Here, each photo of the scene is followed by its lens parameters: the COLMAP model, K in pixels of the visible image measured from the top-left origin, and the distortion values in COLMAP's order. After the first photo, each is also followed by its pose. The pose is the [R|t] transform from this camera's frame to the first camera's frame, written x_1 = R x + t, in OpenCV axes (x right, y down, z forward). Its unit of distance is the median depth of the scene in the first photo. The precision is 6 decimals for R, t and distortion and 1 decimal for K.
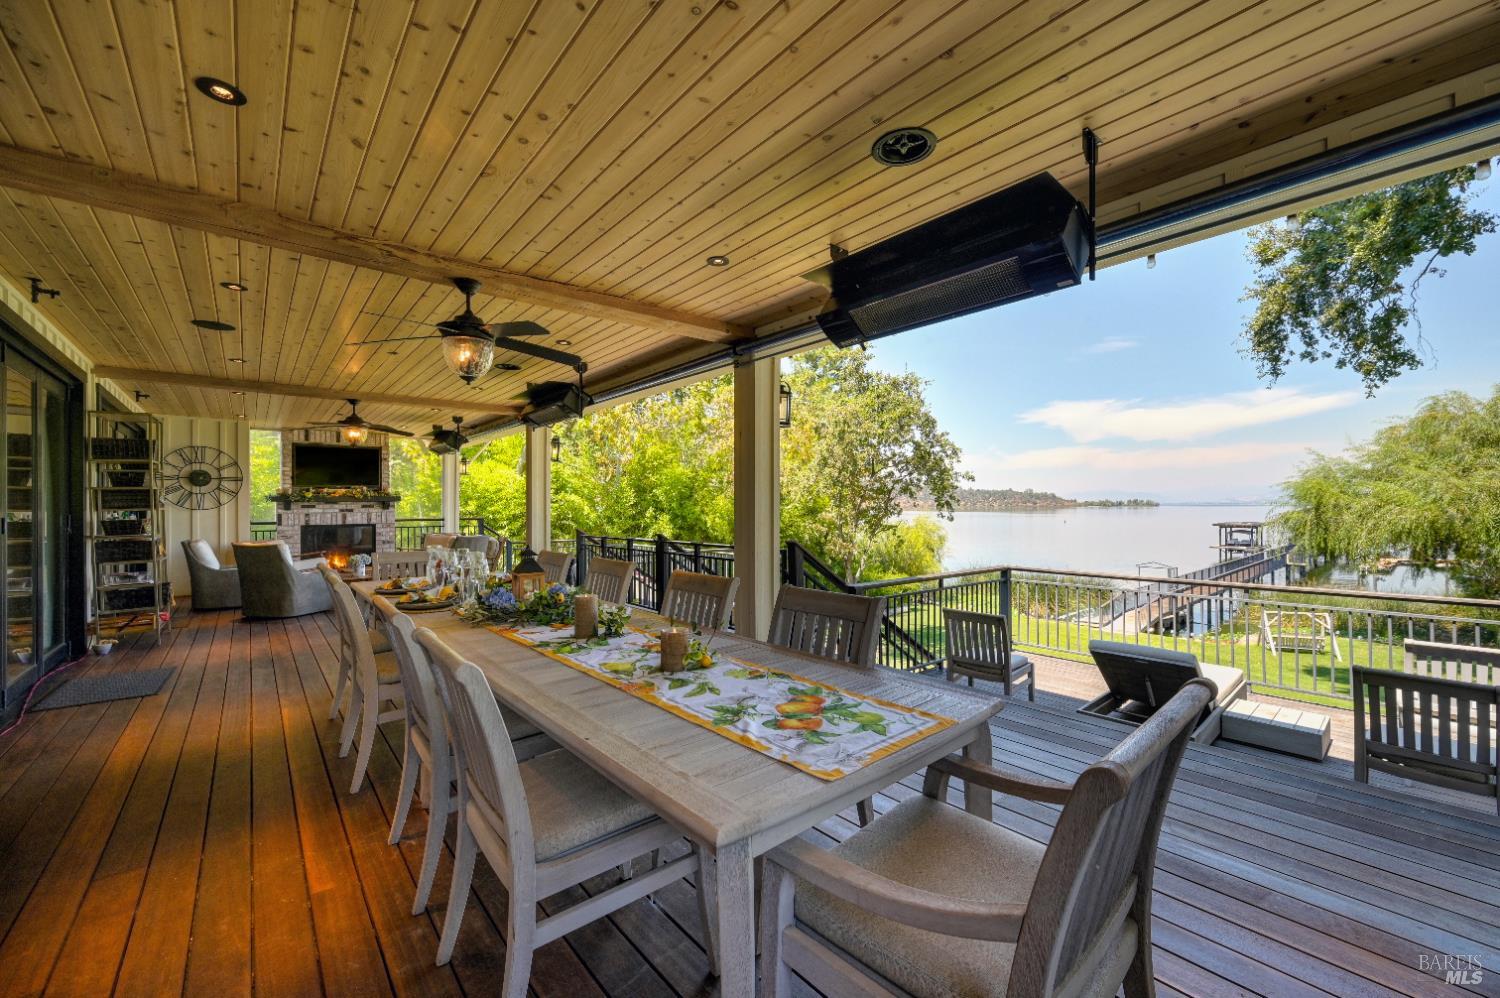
lens RADIAL K [[600.7, 0, 759.2], [0, 600.7, 508.5], [0, 0, 1]] dist [-0.002741, -0.000428]
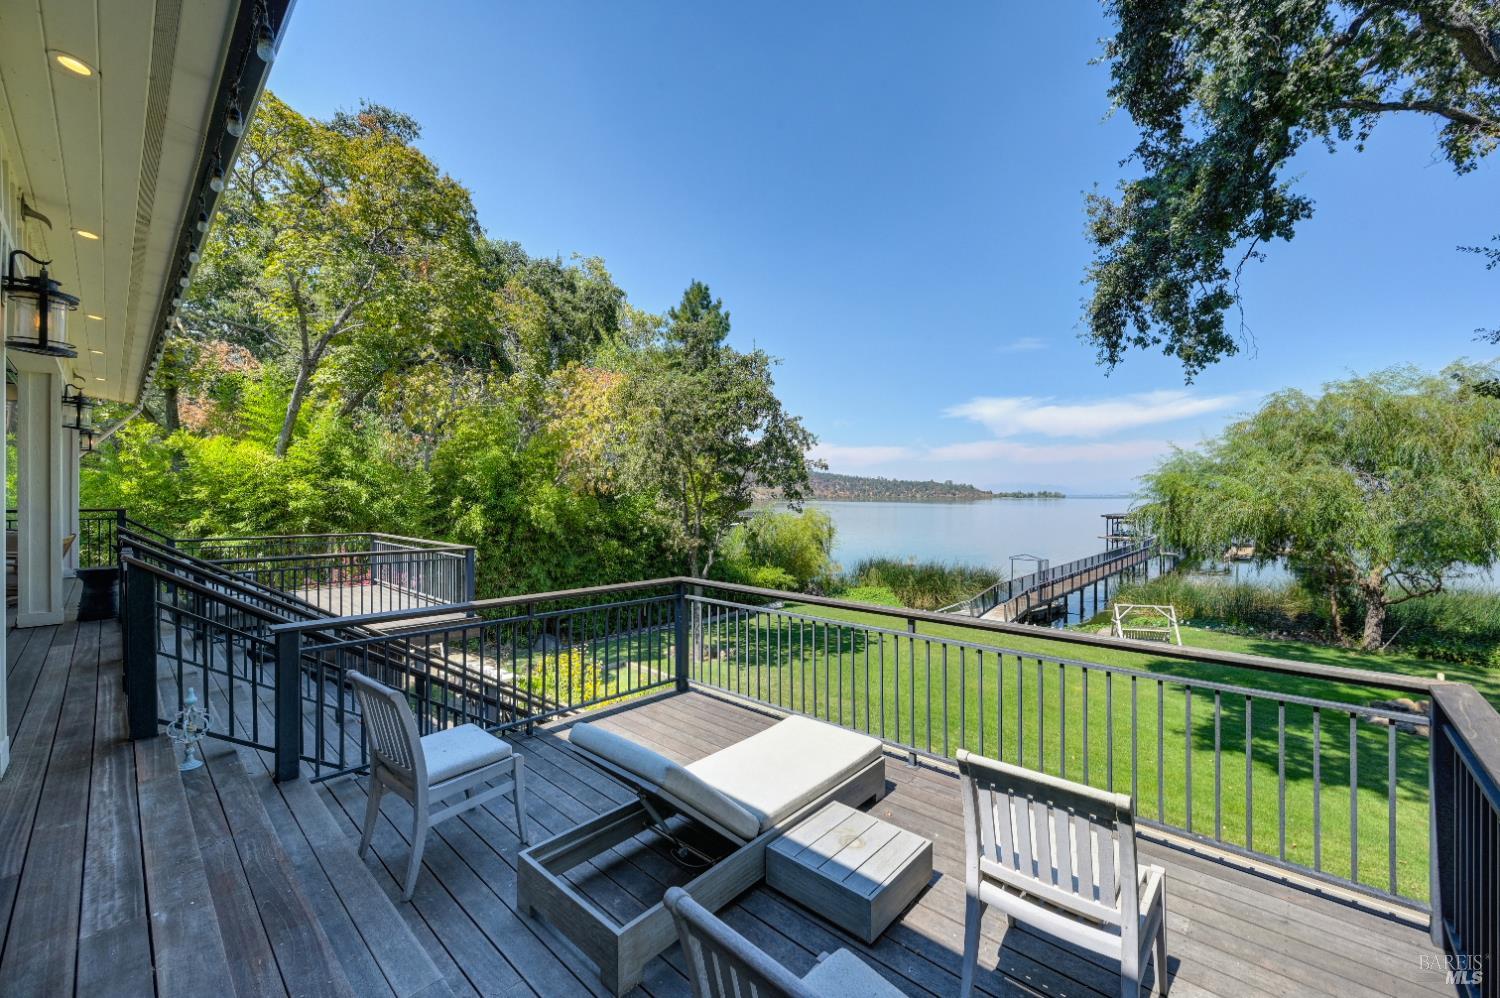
lens RADIAL K [[600.7, 0, 768.7], [0, 600.7, 503.7], [0, 0, 1]] dist [-0.002741, -0.000428]
pose [[0.992389, 0.005393, 0.123022, 0.213209], [-0.006596, 0.999934, 0.009374, -0.002168], [-0.122964, -0.010114, 0.992360, 0.123364]]
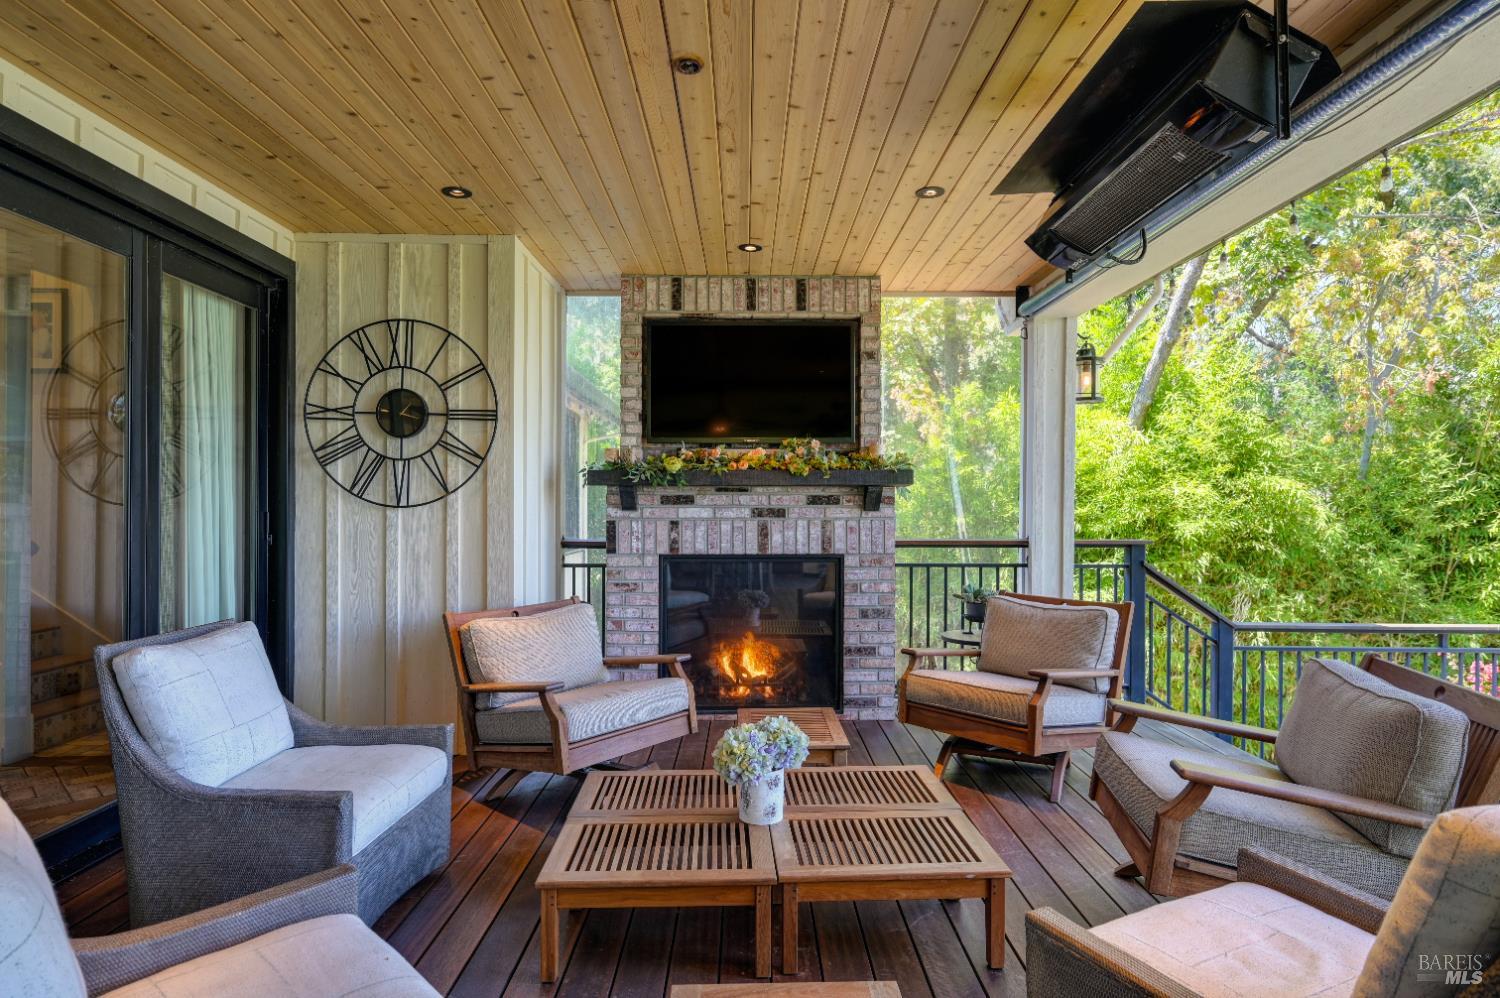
lens RADIAL K [[816.8, 0, 747.8], [0, 816.8, 505.9], [0, 0, 1]] dist [0.000439, 0.000007]
pose [[0.775397, 0.004951, -0.631455, -0.305650], [-0.008397, 0.999962, -0.002471, 0.000613], [0.631419, 0.007218, 0.775409, 0.476451]]
